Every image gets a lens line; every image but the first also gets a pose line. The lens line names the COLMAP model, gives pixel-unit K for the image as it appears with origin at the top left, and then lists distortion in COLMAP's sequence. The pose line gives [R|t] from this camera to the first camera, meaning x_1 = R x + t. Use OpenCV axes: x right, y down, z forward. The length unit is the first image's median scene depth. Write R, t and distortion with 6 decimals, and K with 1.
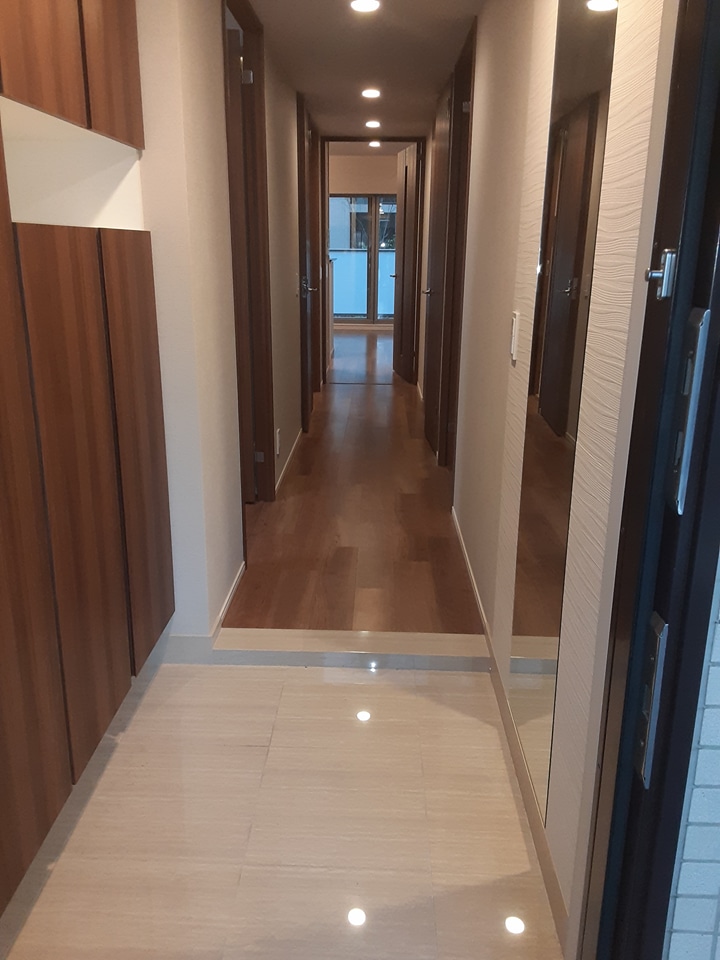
lens RADIAL K [[773.1, 0, 355.6], [0, 773.1, 461.1], [0, 0, 1]] dist [0.138370, -0.217722]
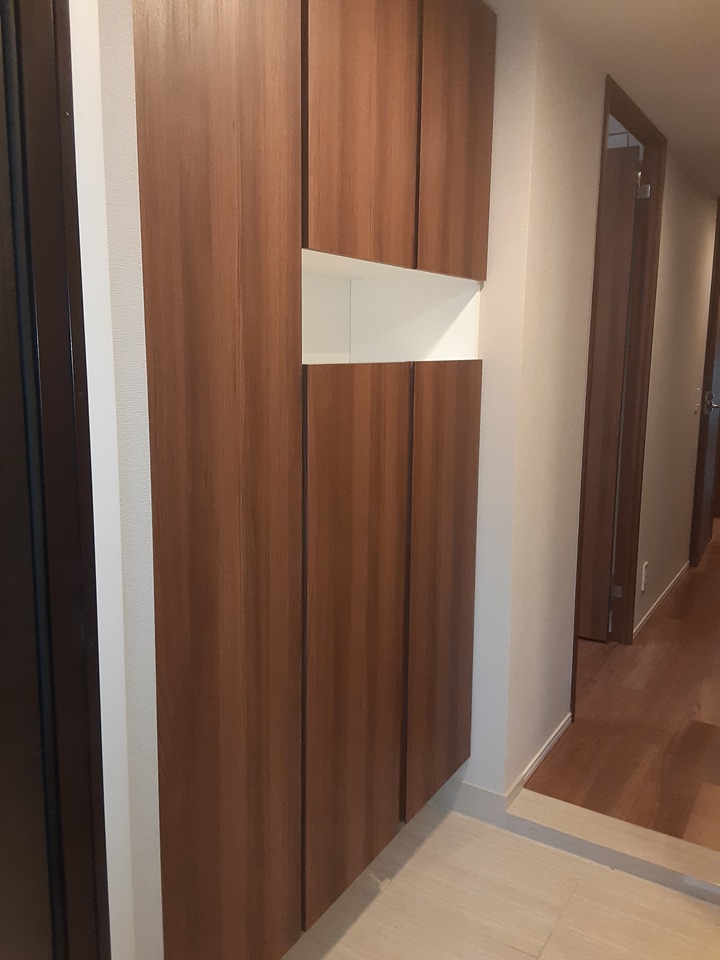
lens RADIAL K [[773.1, 0, 355.6], [0, 773.1, 461.1], [0, 0, 1]] dist [0.138370, -0.217722]
pose [[0.861796, 0.078013, -0.501221, 0.087327], [-0.139160, 0.986553, -0.085718, -0.051891], [0.487794, 0.143621, 0.861063, 0.084836]]
